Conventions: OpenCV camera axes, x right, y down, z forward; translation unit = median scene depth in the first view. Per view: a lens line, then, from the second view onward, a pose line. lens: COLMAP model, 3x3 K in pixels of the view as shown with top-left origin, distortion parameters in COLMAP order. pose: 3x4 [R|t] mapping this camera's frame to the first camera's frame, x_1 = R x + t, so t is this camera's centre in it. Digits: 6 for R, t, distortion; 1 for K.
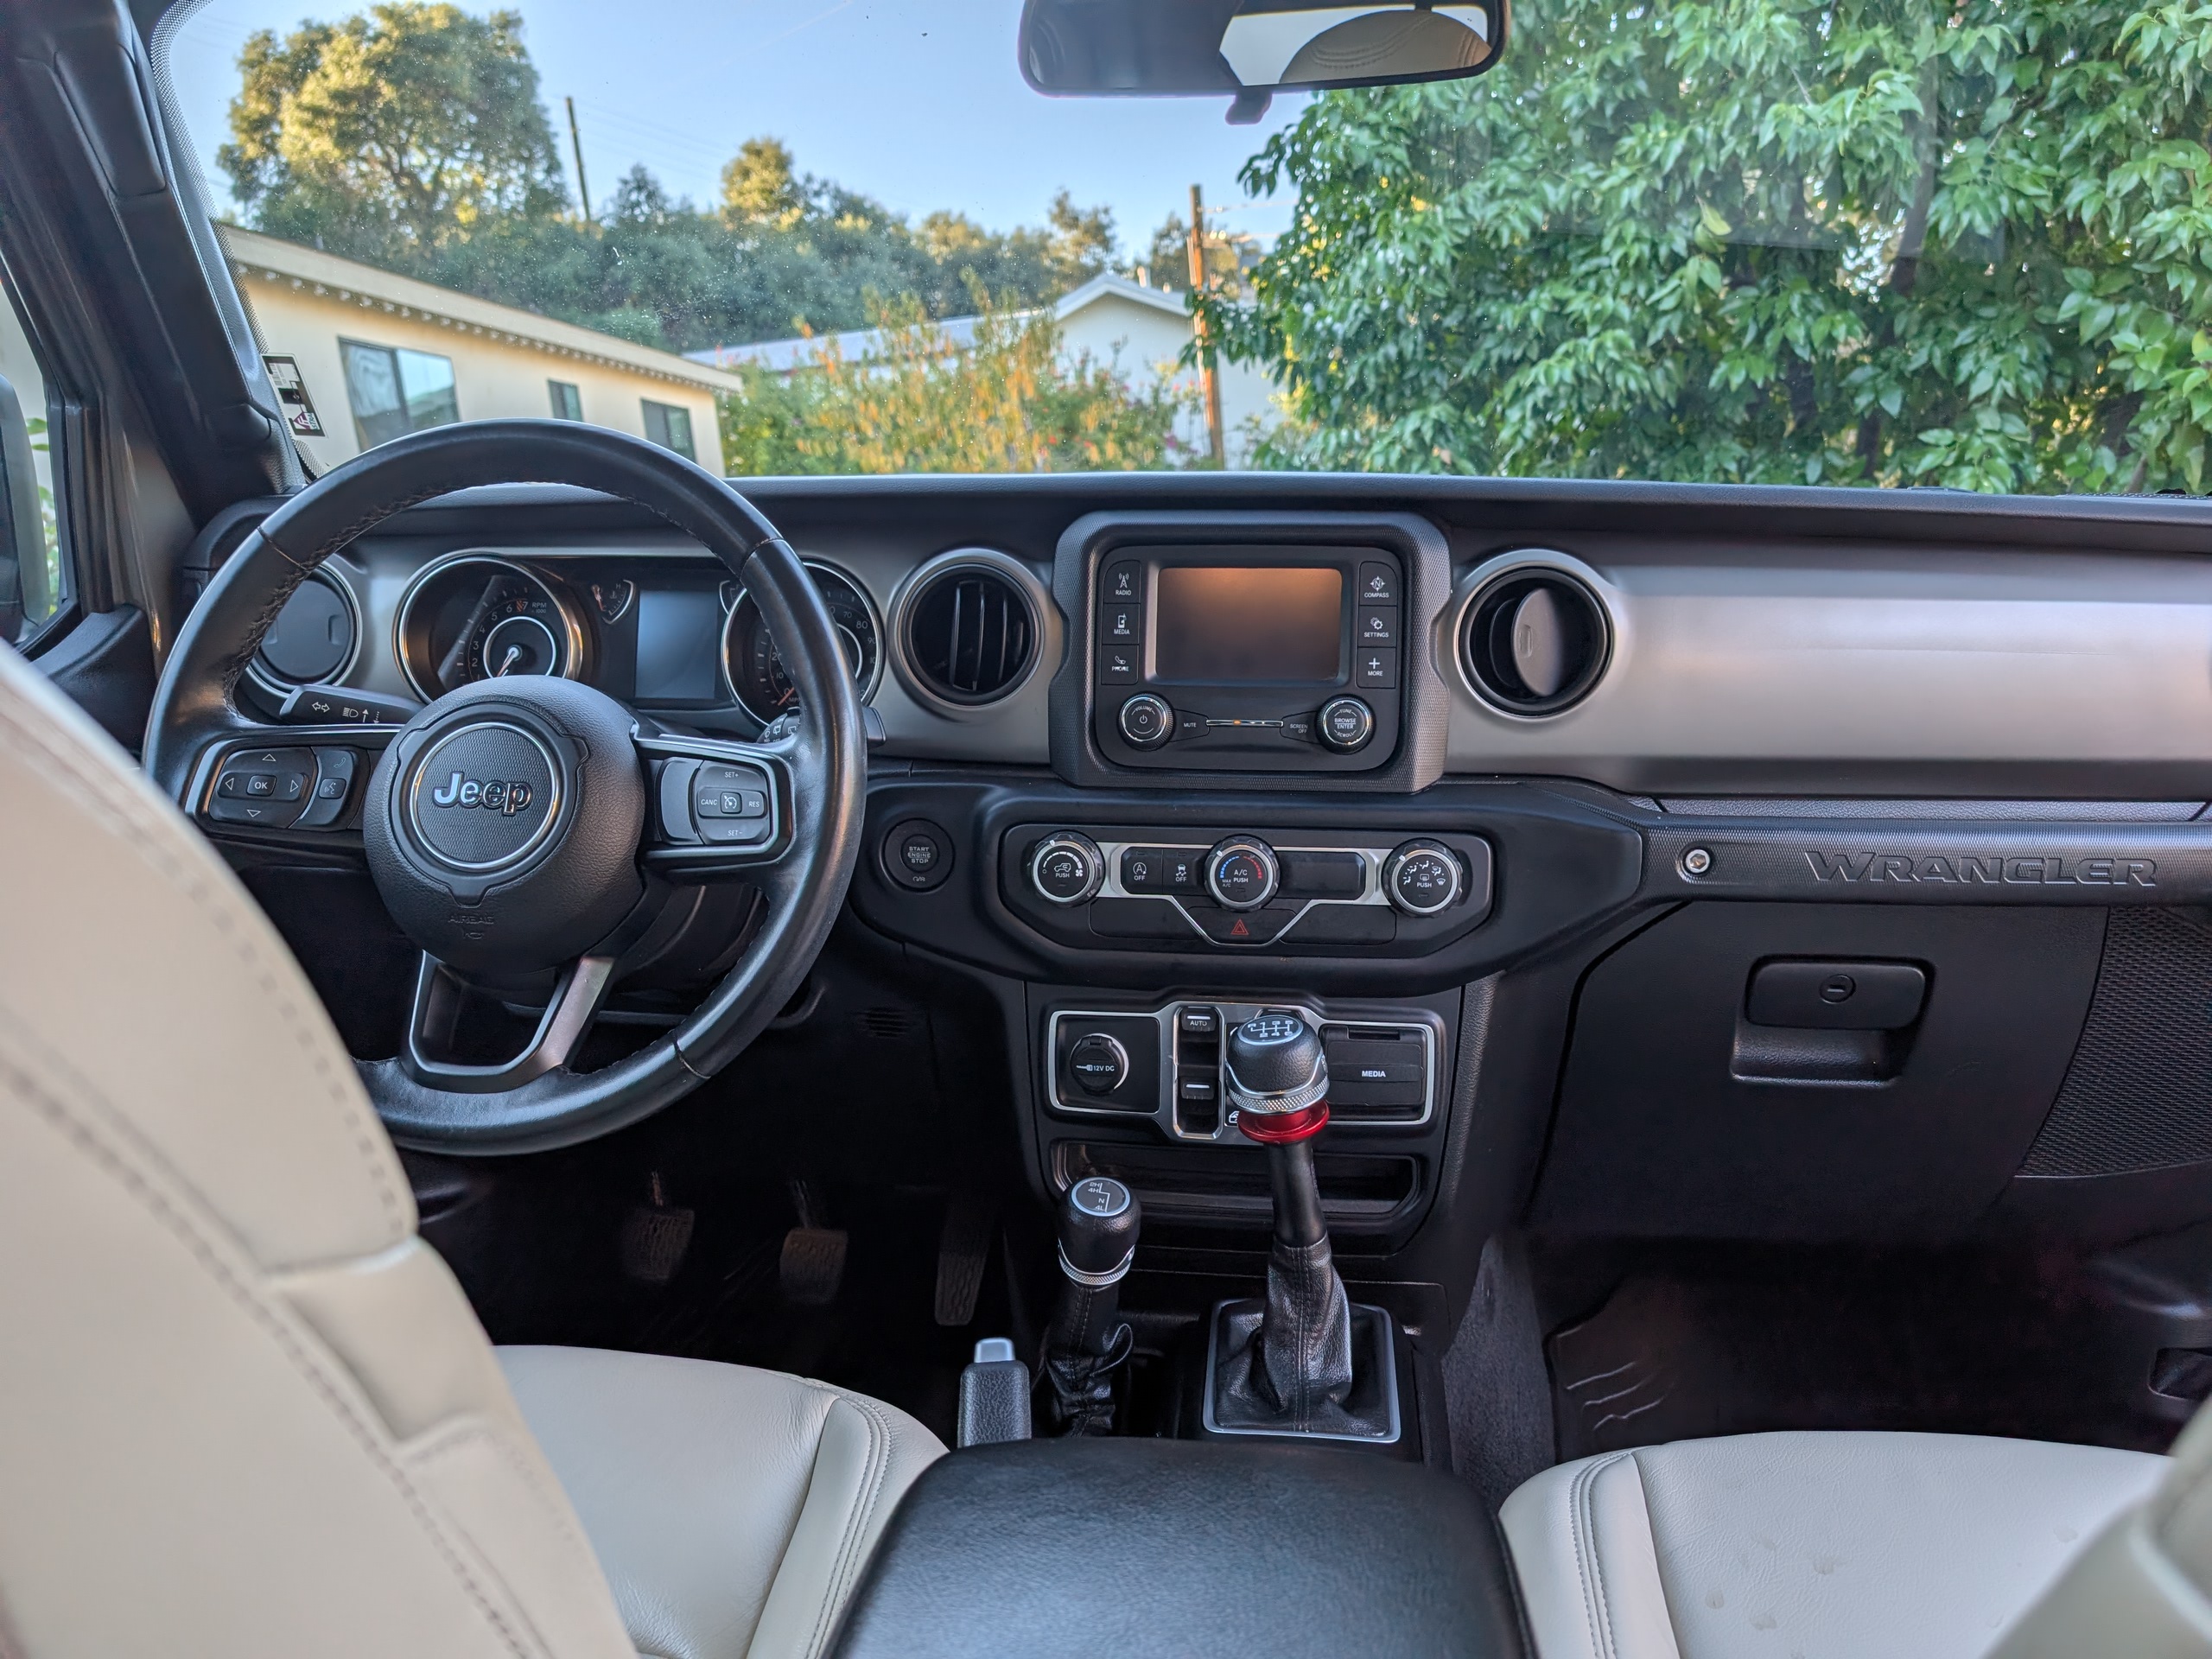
lens RADIAL K [[1617.3, 0, 1098.3], [0, 1617.3, 852.3], [0, 0, 1]] dist [-0.000702, -0.011927]
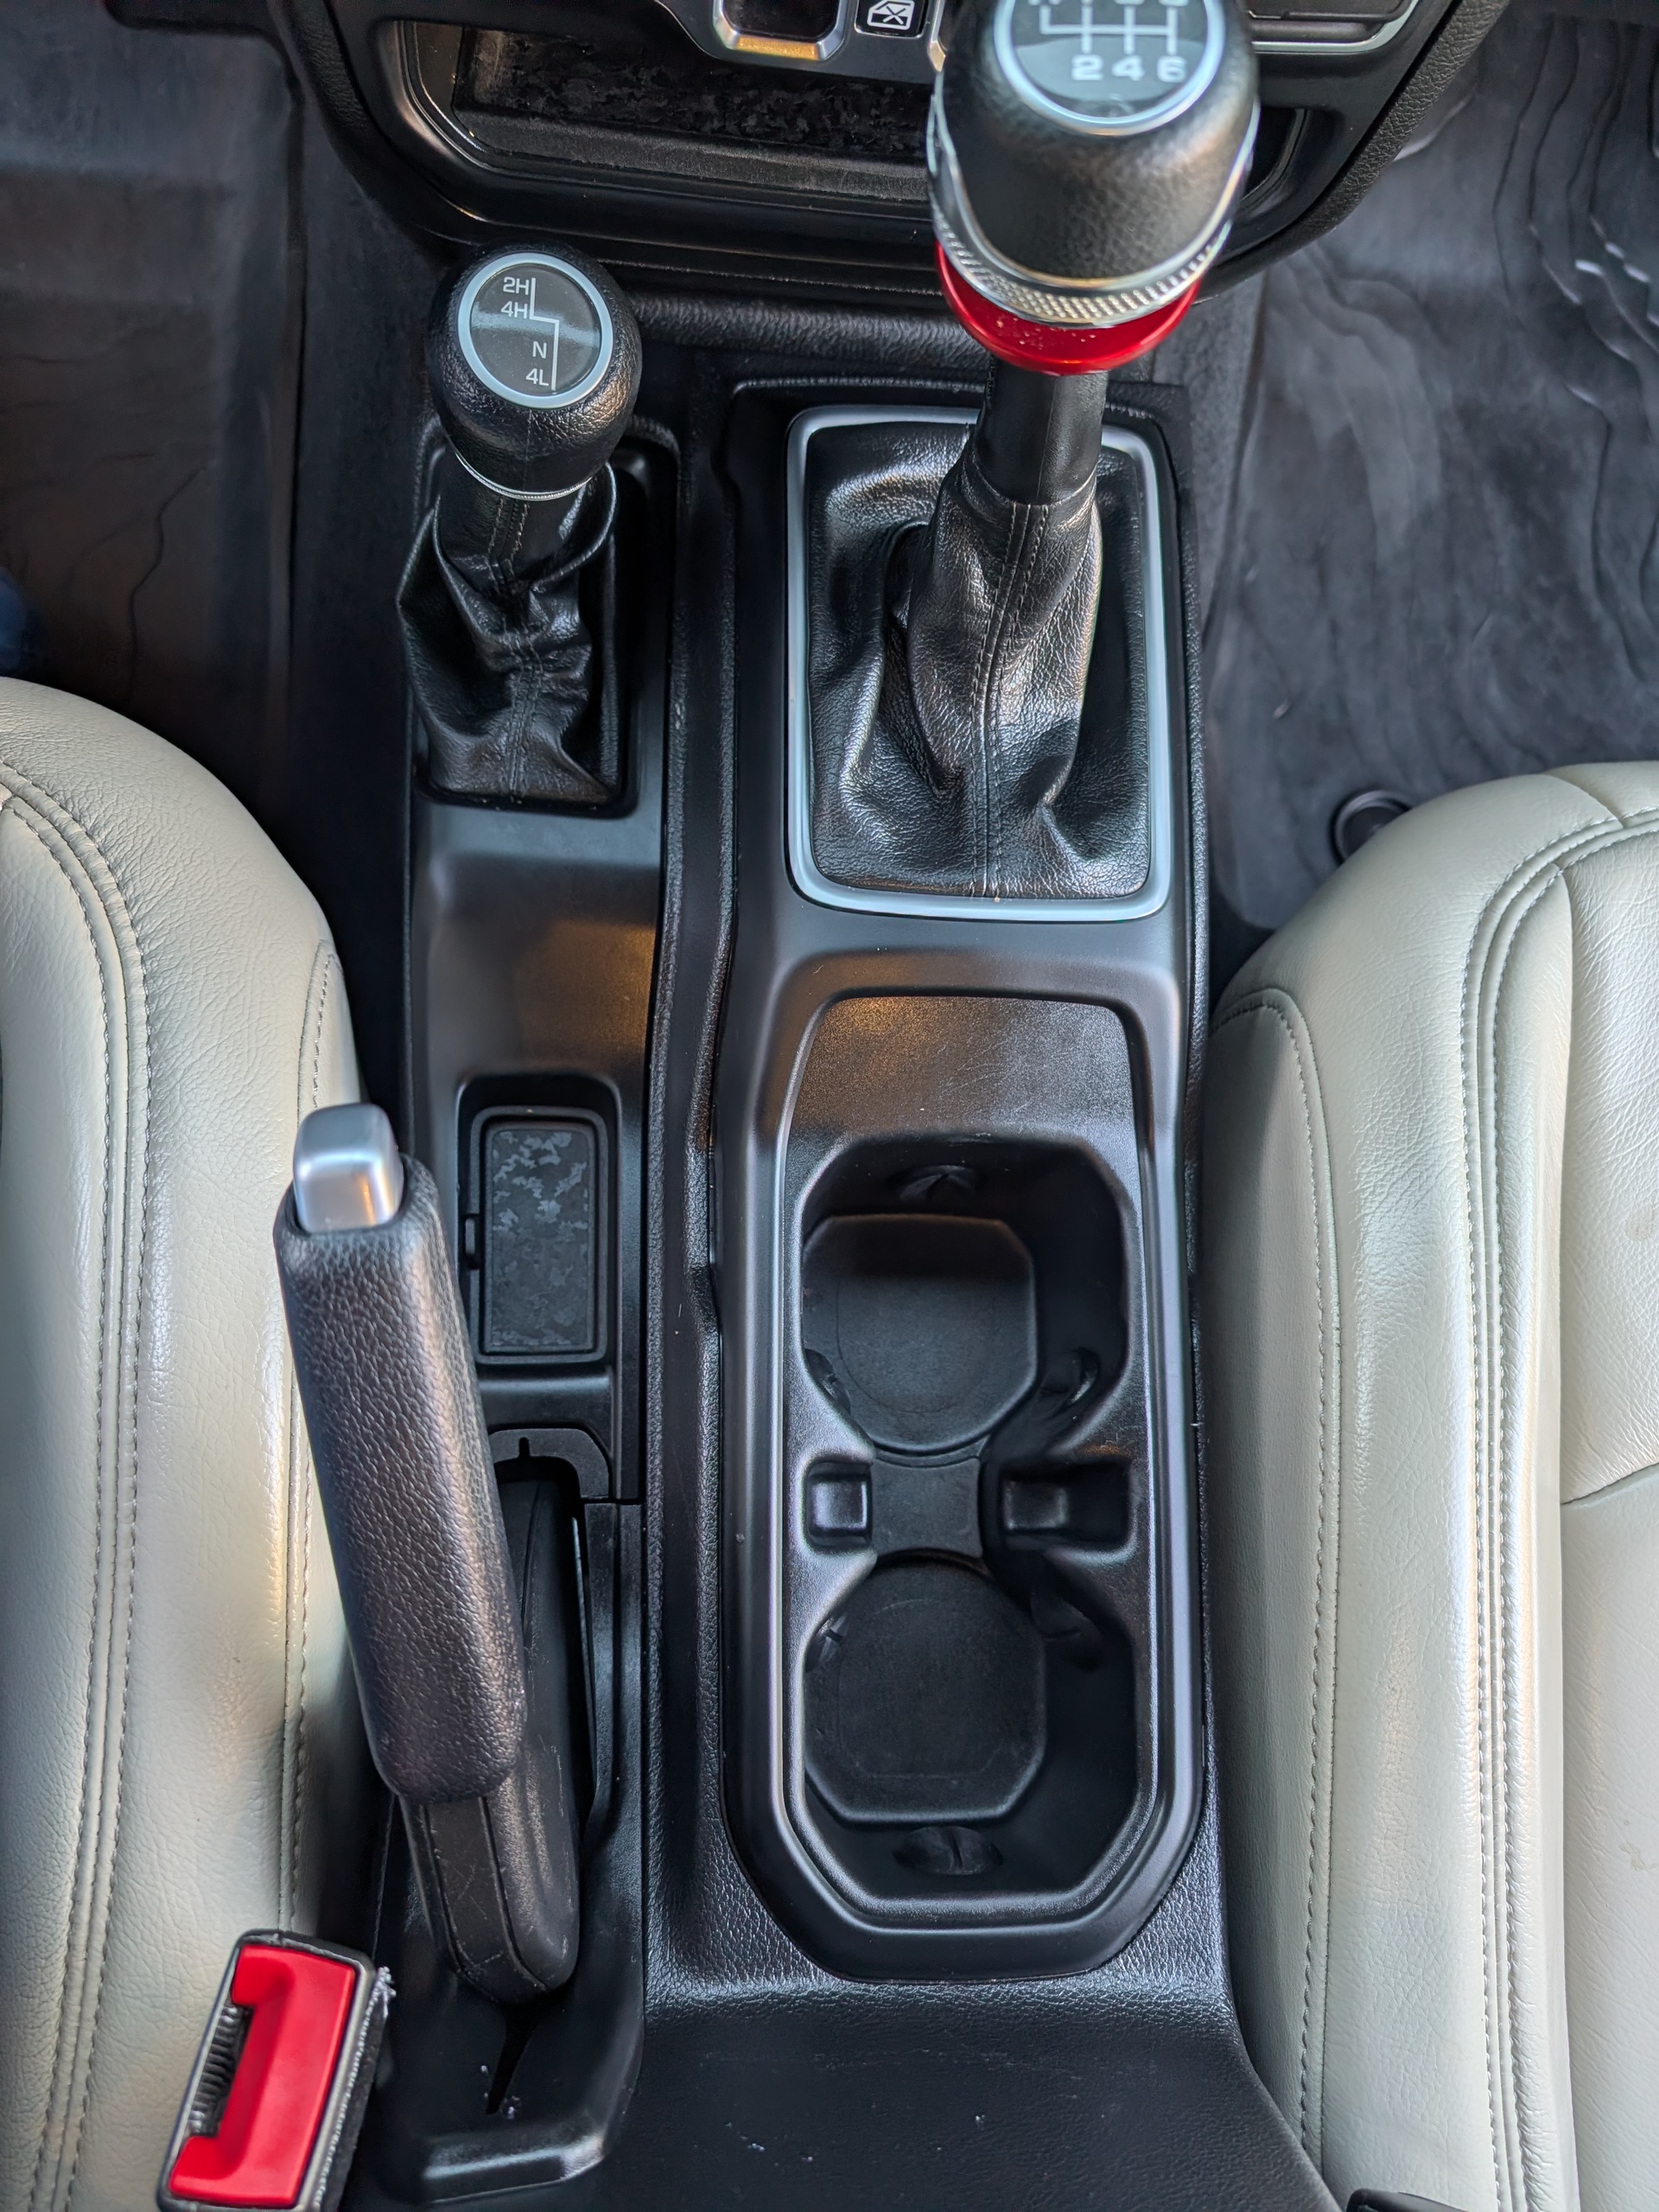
lens RADIAL K [[1617.3, 0, 830.1], [0, 1617.3, 1126.8], [0, 0, 1]] dist [-0.000702, -0.011927]
pose [[0.986604, -0.085726, 0.138795, 0.000204], [-0.088983, 0.430302, 0.898289, -0.014338], [-0.136730, -0.898605, 0.416909, 0.173816]]
